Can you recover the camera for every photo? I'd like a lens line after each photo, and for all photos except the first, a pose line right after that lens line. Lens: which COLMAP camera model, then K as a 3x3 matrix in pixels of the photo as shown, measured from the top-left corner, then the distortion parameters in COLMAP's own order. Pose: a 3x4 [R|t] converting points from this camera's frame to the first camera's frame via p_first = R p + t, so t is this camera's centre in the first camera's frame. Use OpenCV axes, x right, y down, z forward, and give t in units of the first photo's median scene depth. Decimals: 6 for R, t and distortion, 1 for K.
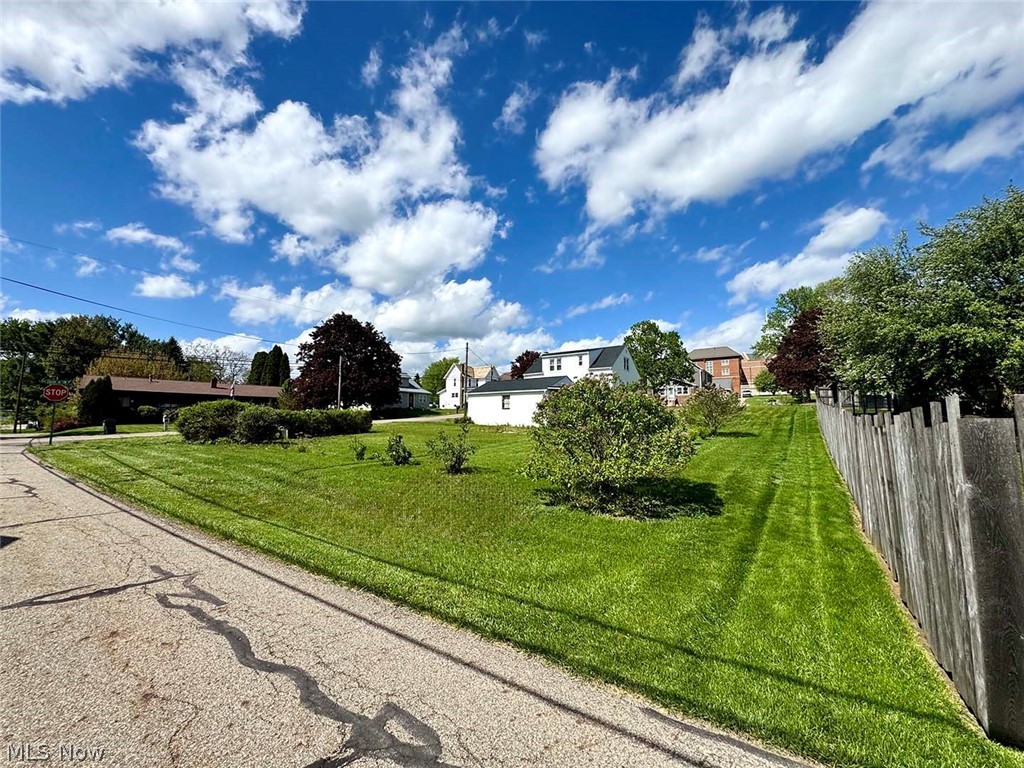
lens RADIAL K [[409.0, 0, 511.5], [0, 409.0, 384.4], [0, 0, 1]] dist [0.002346, 0.000398]
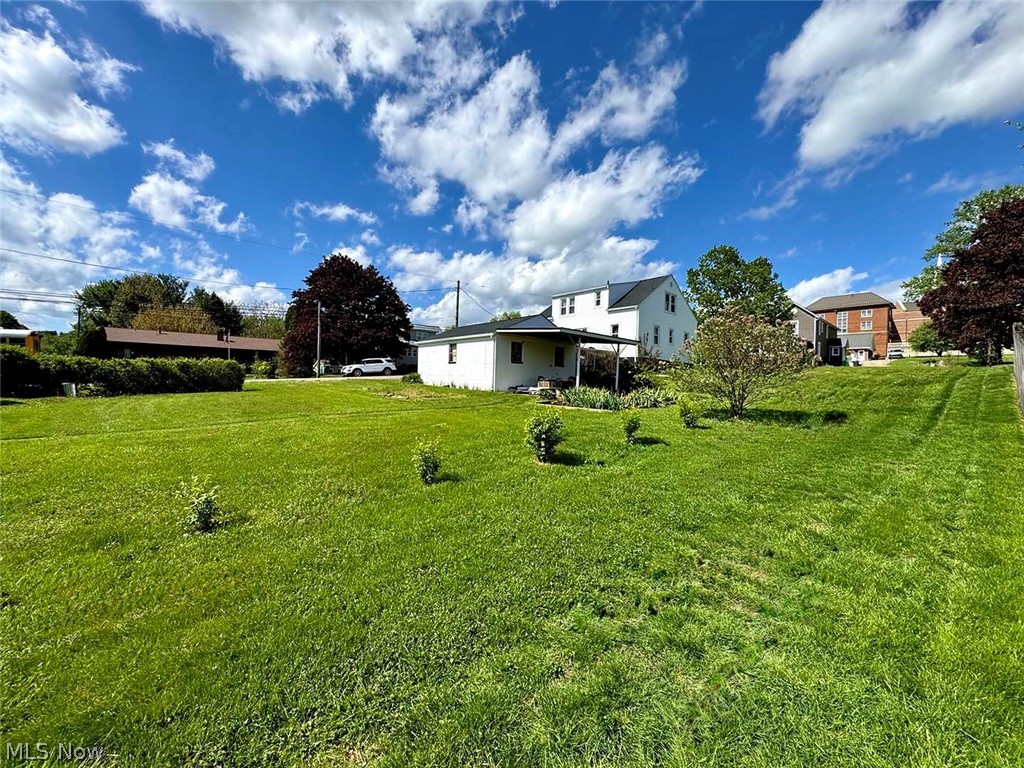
lens RADIAL K [[409.0, 0, 512.9], [0, 409.0, 381.4], [0, 0, 1]] dist [0.002346, 0.000398]
pose [[0.970707, 0.022316, -0.239229, 0.190171], [-0.001522, 0.996228, 0.086756, 0.022372], [0.240263, -0.083850, 0.967080, 0.255950]]
